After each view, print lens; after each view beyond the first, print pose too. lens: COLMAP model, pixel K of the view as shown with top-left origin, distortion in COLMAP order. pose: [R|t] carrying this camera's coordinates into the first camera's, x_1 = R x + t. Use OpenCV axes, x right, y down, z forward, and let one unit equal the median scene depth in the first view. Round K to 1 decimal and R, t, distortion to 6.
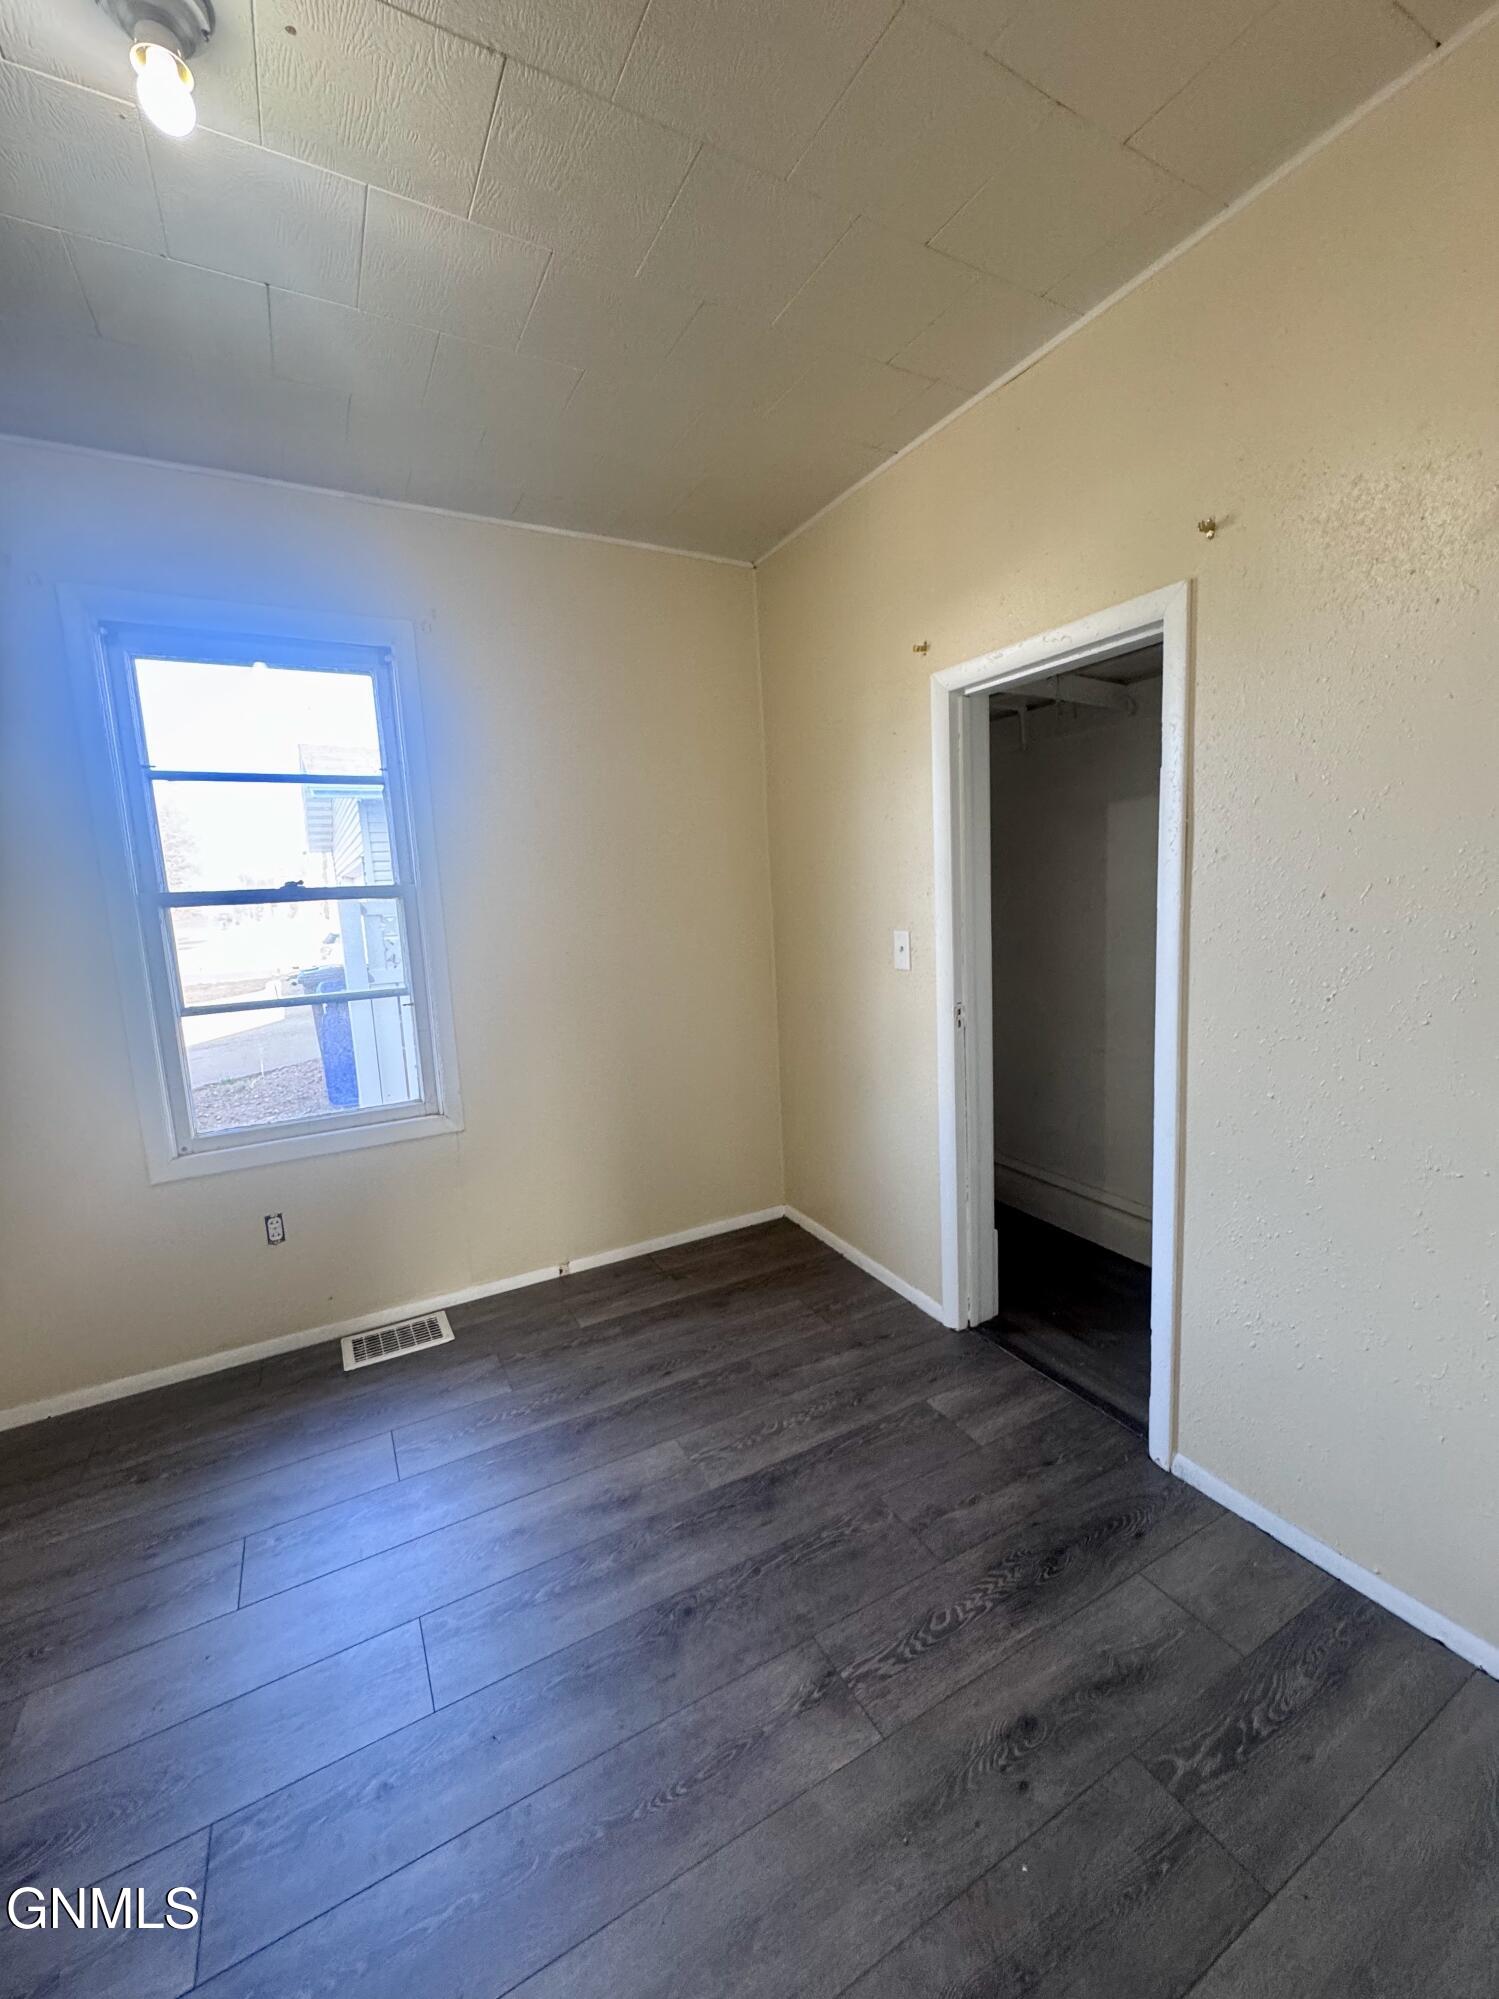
lens RADIAL K [[808.3, 0, 755.1], [0, 808.3, 1004.4], [0, 0, 1]] dist [-0.002803, 0.001396]
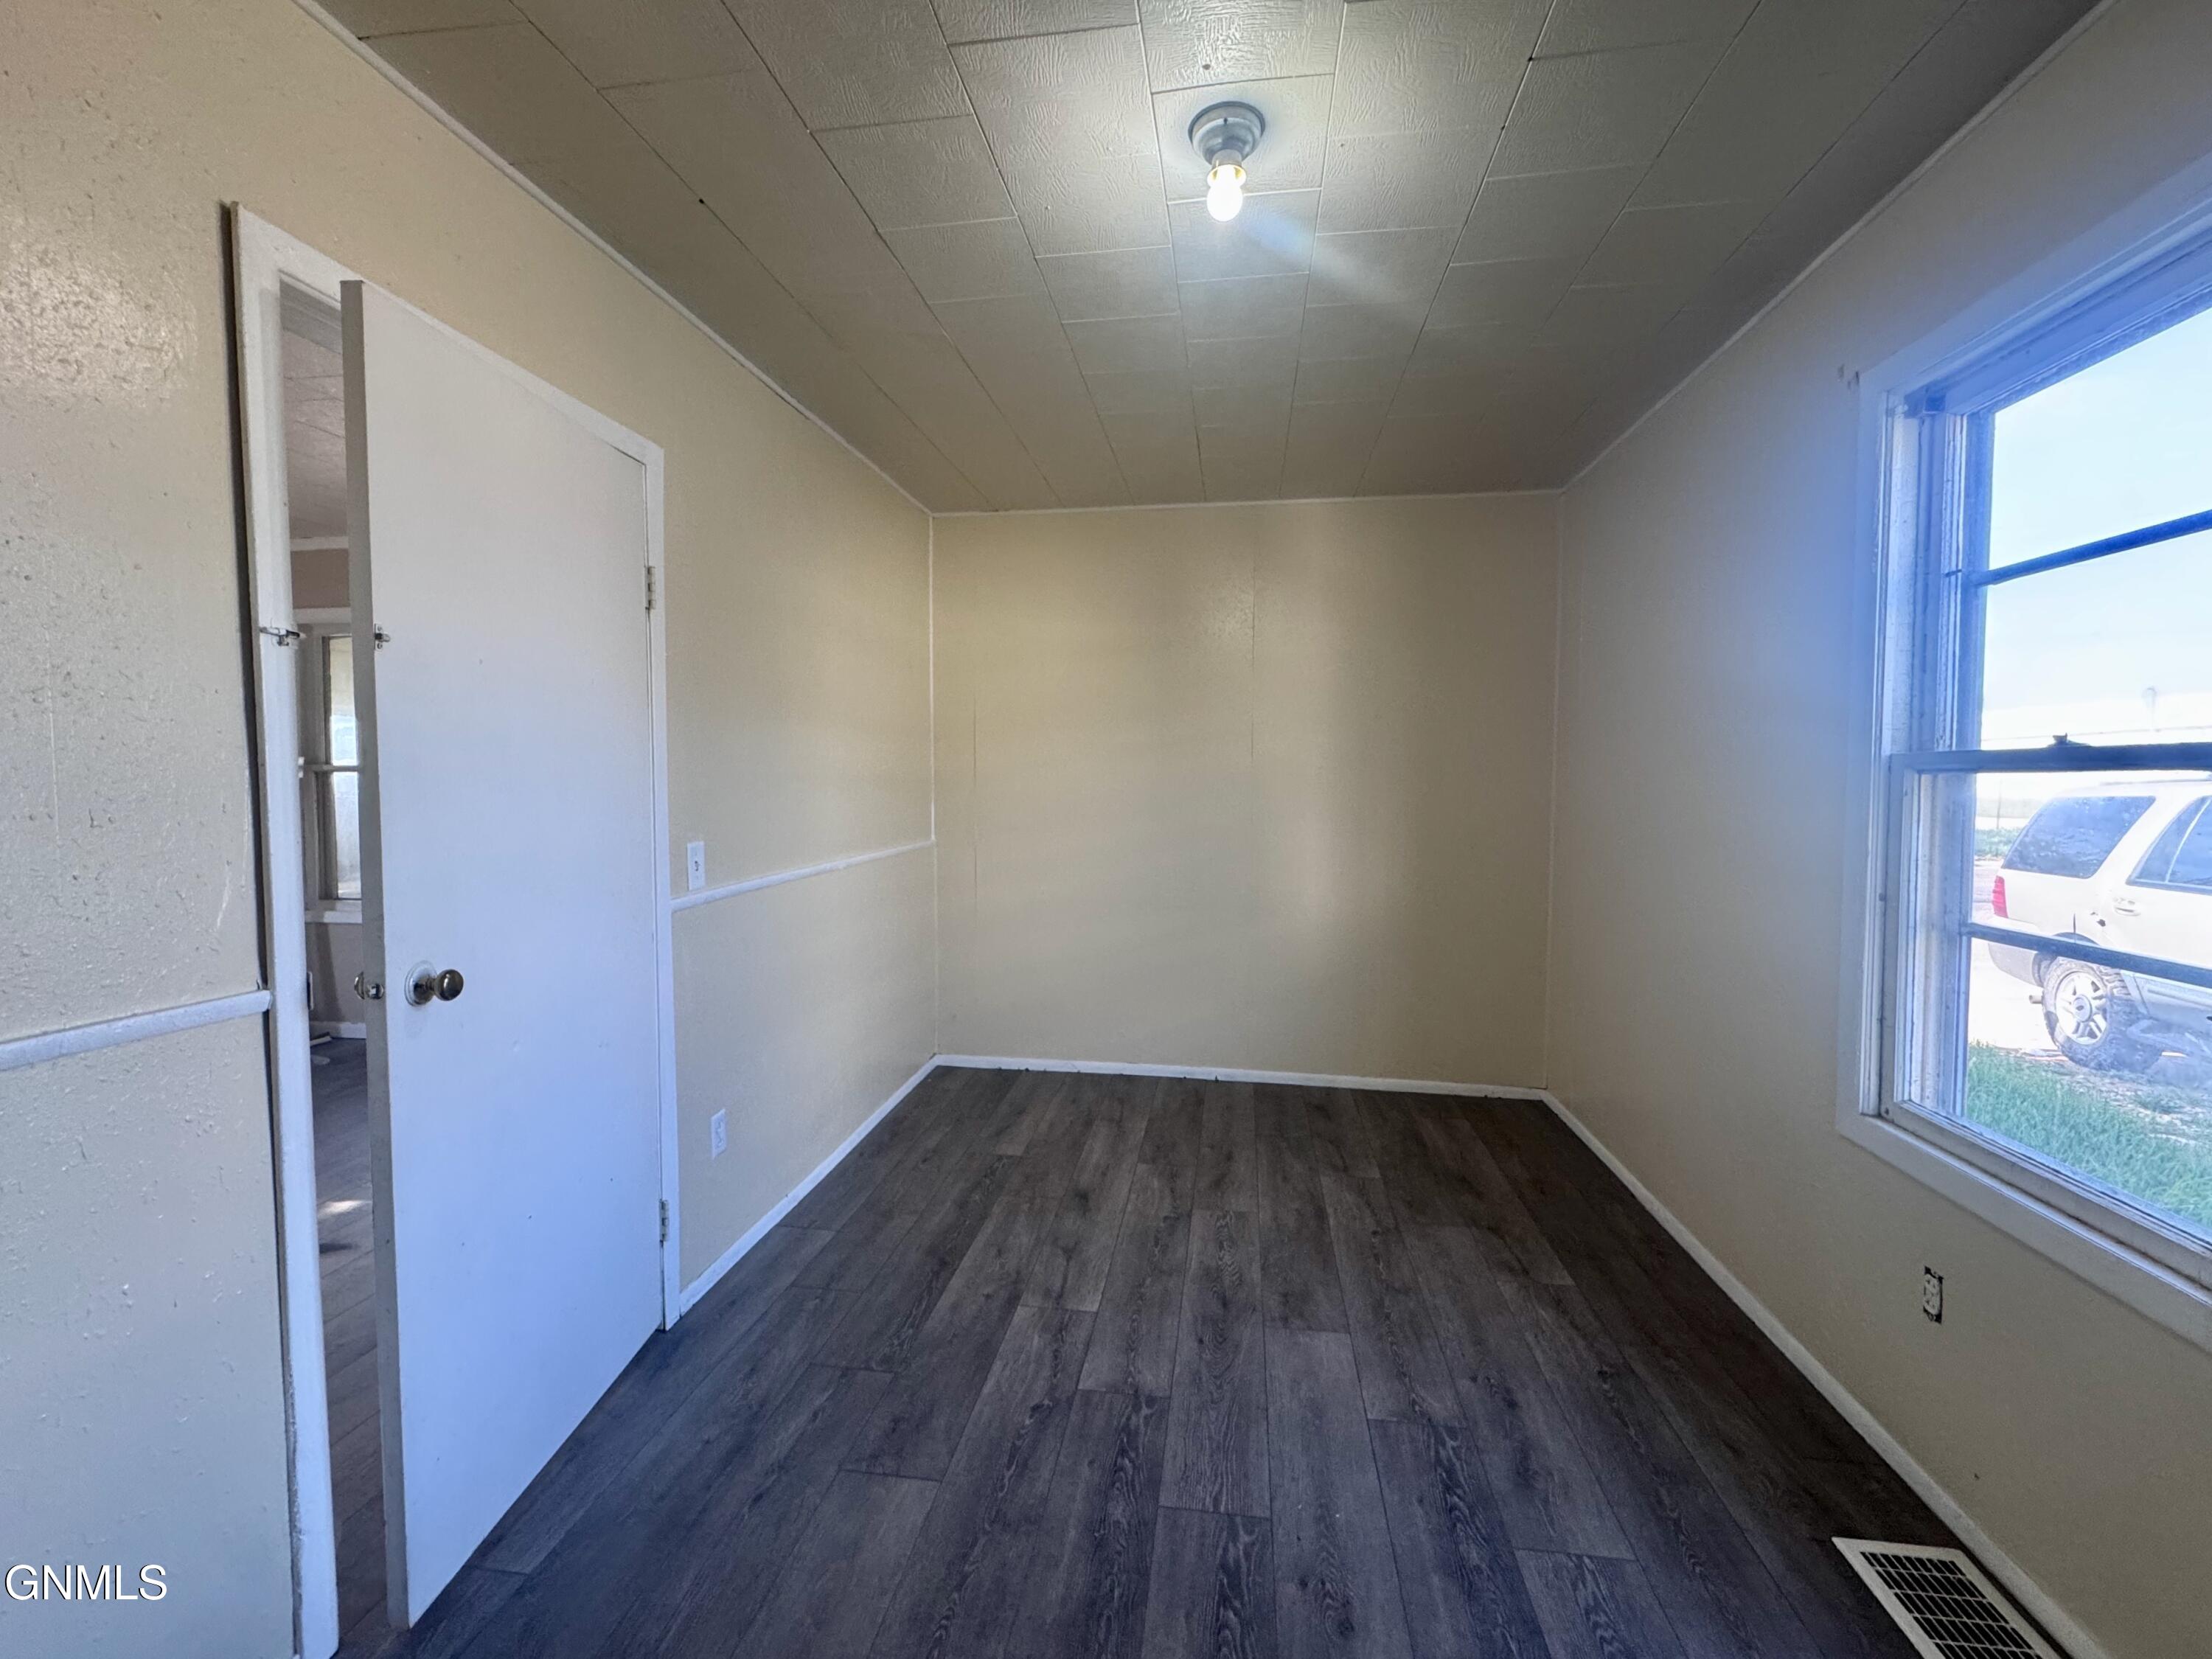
lens RADIAL K [[894.4, 0, 1085.8], [0, 894.4, 828.9], [0, 0, 1]] dist [-0.002803, 0.001396]
pose [[-0.614406, 0.088735, -0.783985, 0.333317], [-0.070539, 0.983499, 0.166598, -0.152307], [0.785831, 0.157660, -0.598008, 0.905705]]
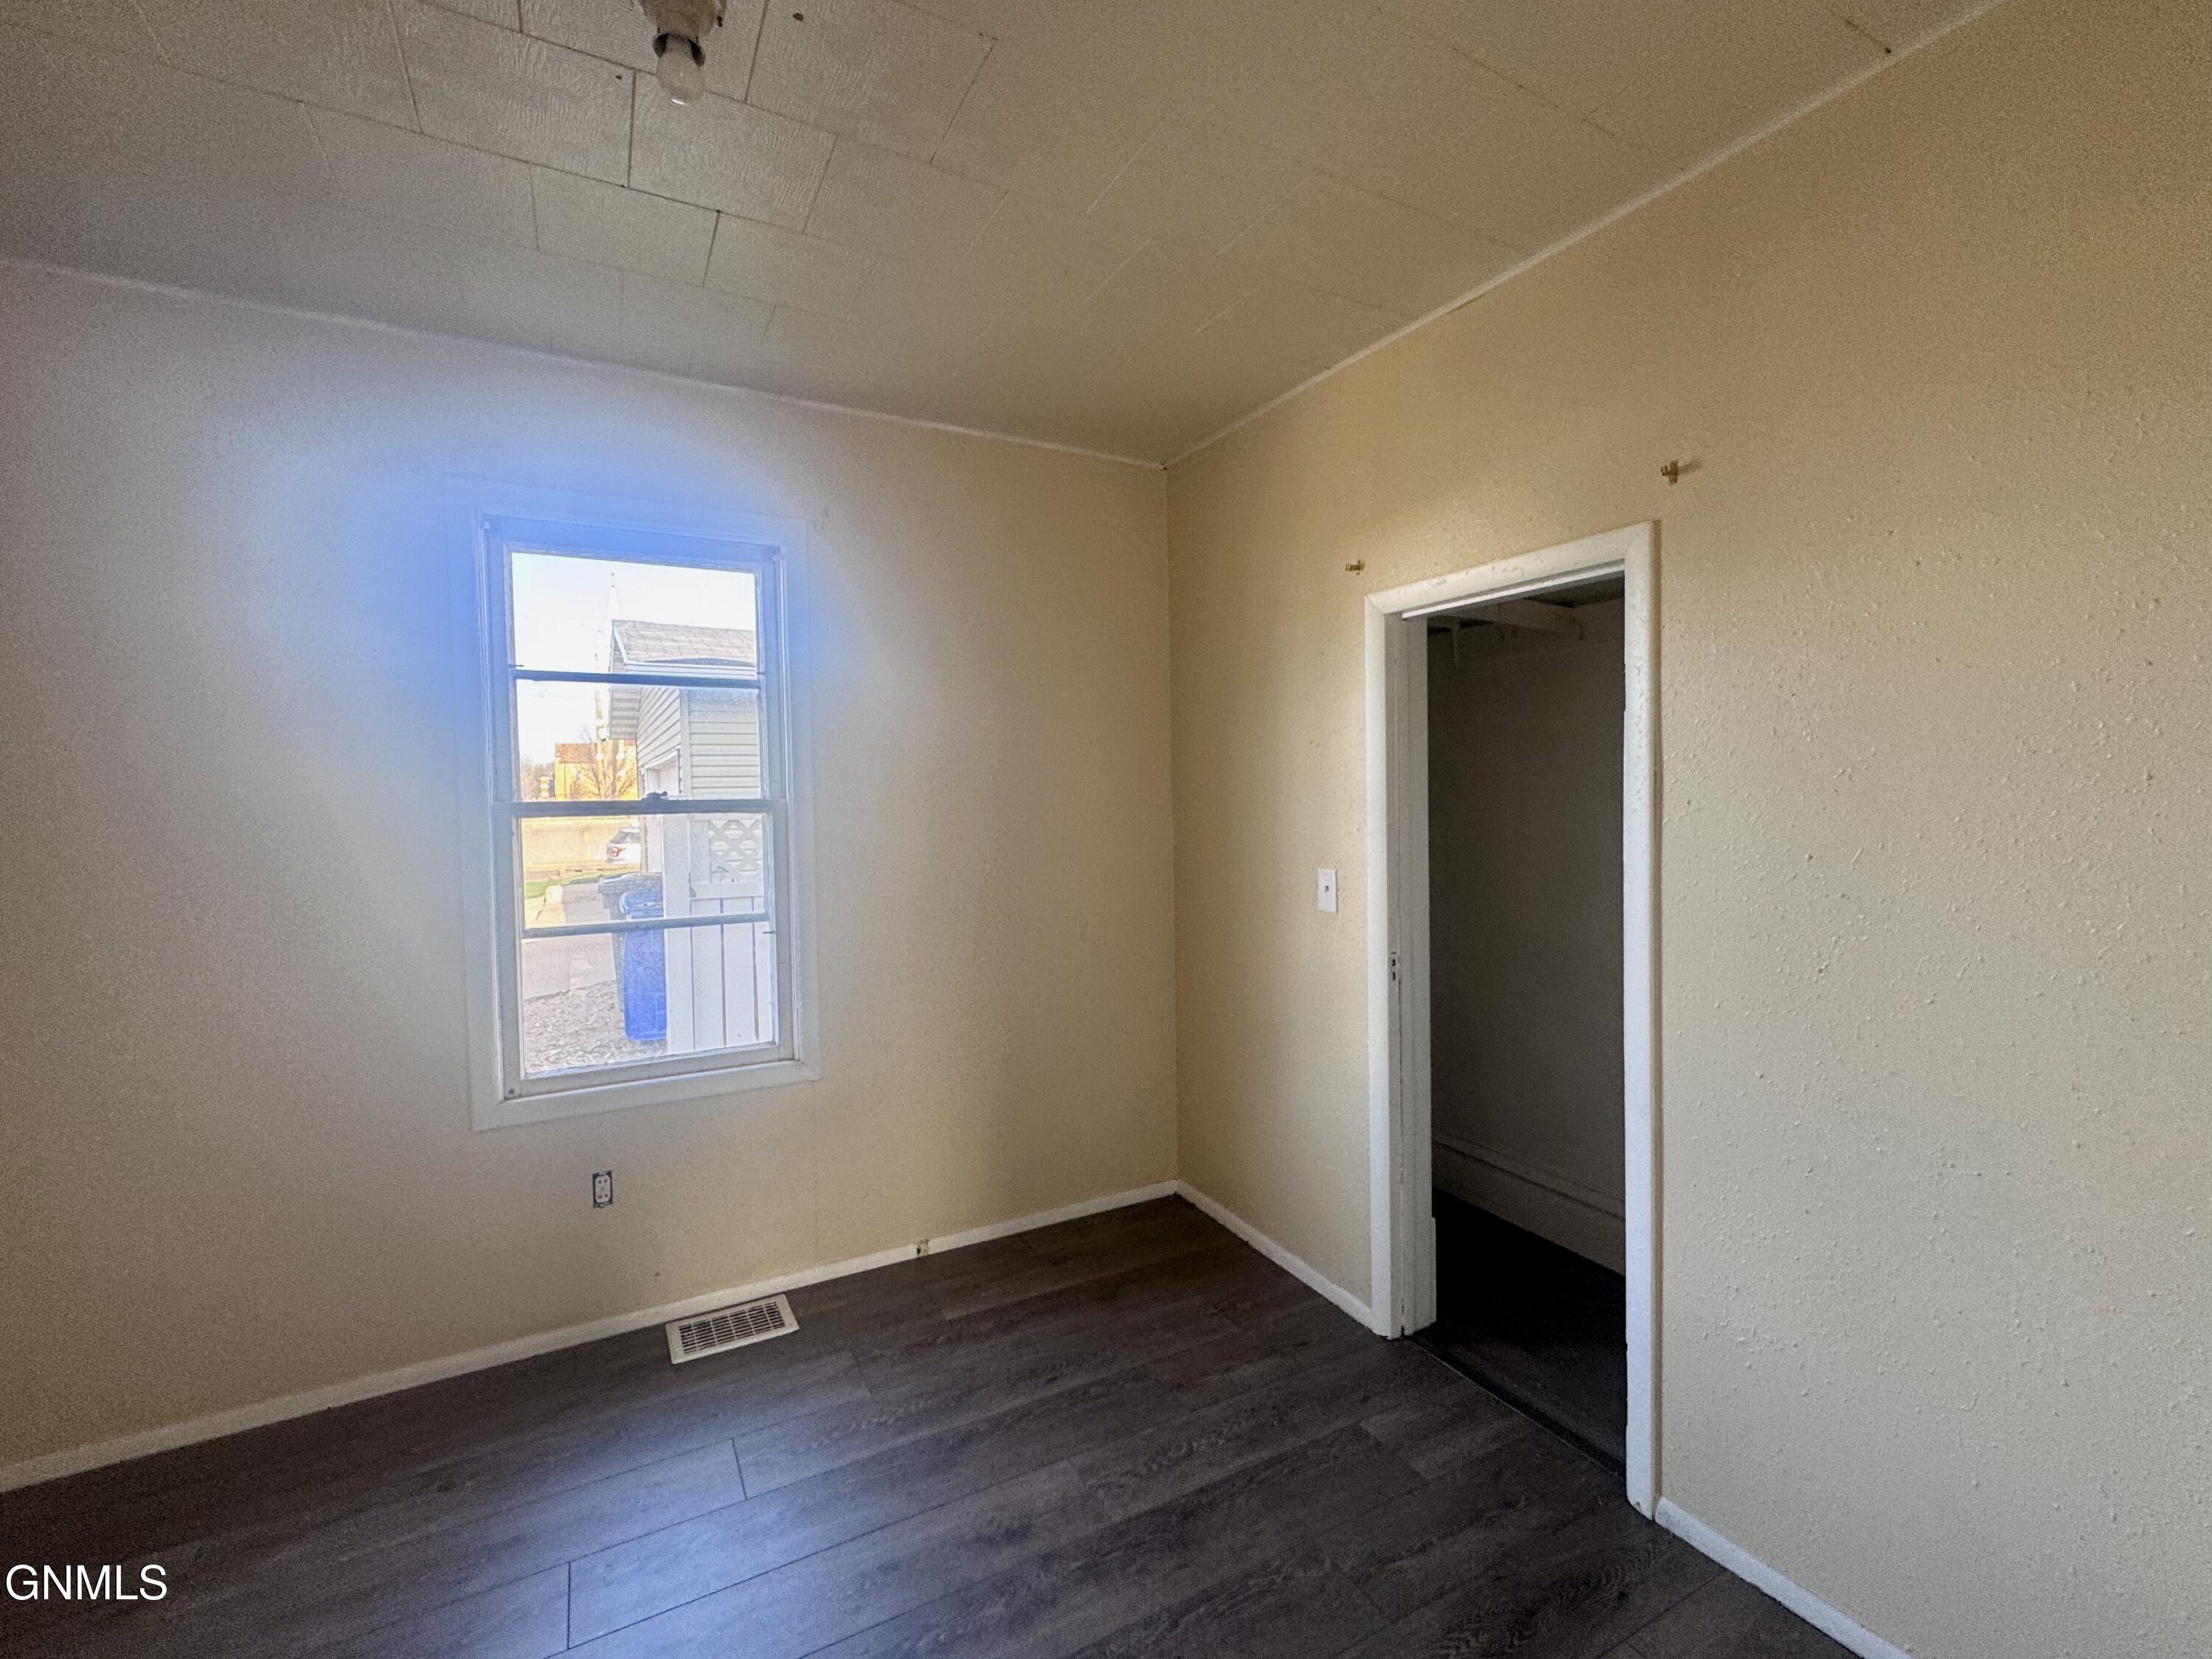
lens RADIAL K [[957.0, 0, 1105.1], [0, 957.0, 829.2], [0, 0, 1]] dist [-0.000371, -0.001118]
pose [[0.999447, 0.032820, -0.005319, -0.067280], [-0.033195, 0.994021, -0.104018, -0.018064], [0.001873, 0.104137, 0.994561, -0.065578]]
